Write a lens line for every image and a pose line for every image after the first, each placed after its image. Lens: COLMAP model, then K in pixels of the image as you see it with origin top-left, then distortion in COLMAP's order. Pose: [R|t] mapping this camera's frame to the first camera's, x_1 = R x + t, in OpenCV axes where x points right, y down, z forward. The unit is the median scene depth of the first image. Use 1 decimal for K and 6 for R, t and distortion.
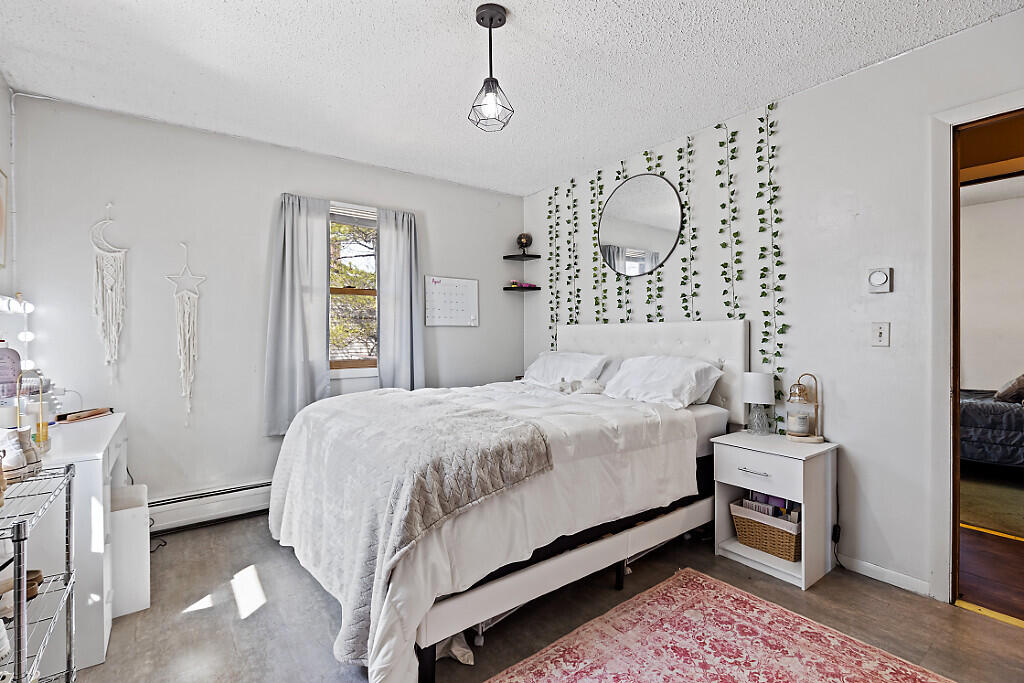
lens RADIAL K [[466.4, 0, 512.2], [0, 466.4, 339.0], [0, 0, 1]] dist [0.002271, -0.002092]
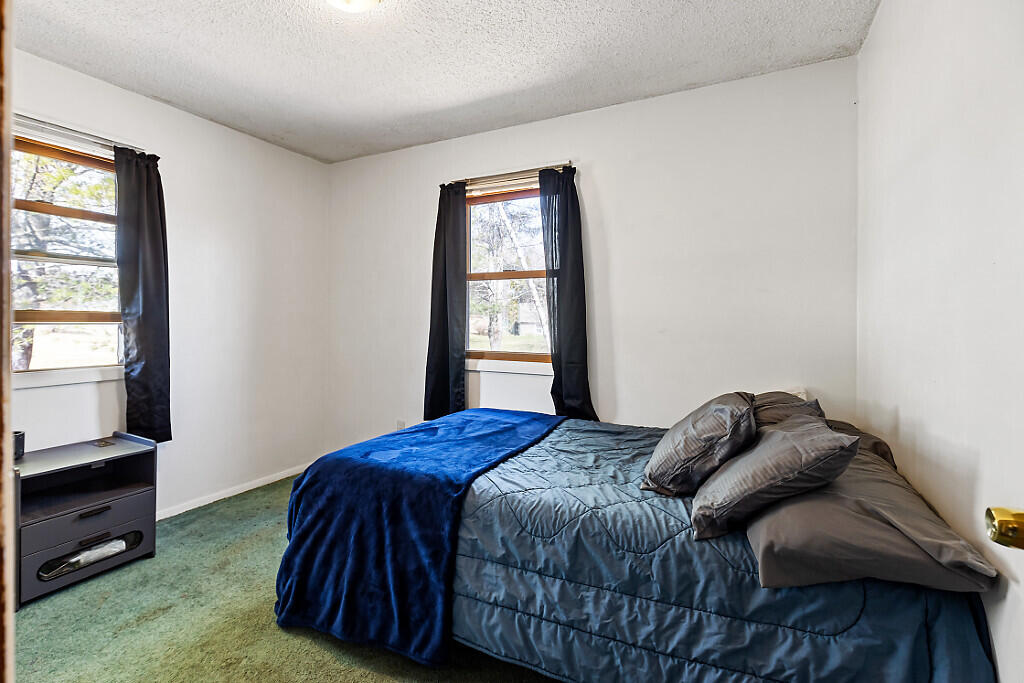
lens RADIAL K [[466.4, 0, 512.2], [0, 466.4, 334.9], [0, 0, 1]] dist [0.002271, -0.002092]
pose [[0.897328, -0.005640, 0.441328, 0.797948], [0.002155, 0.999962, 0.008398, -0.010091], [-0.441359, -0.006584, 0.897307, 0.726857]]
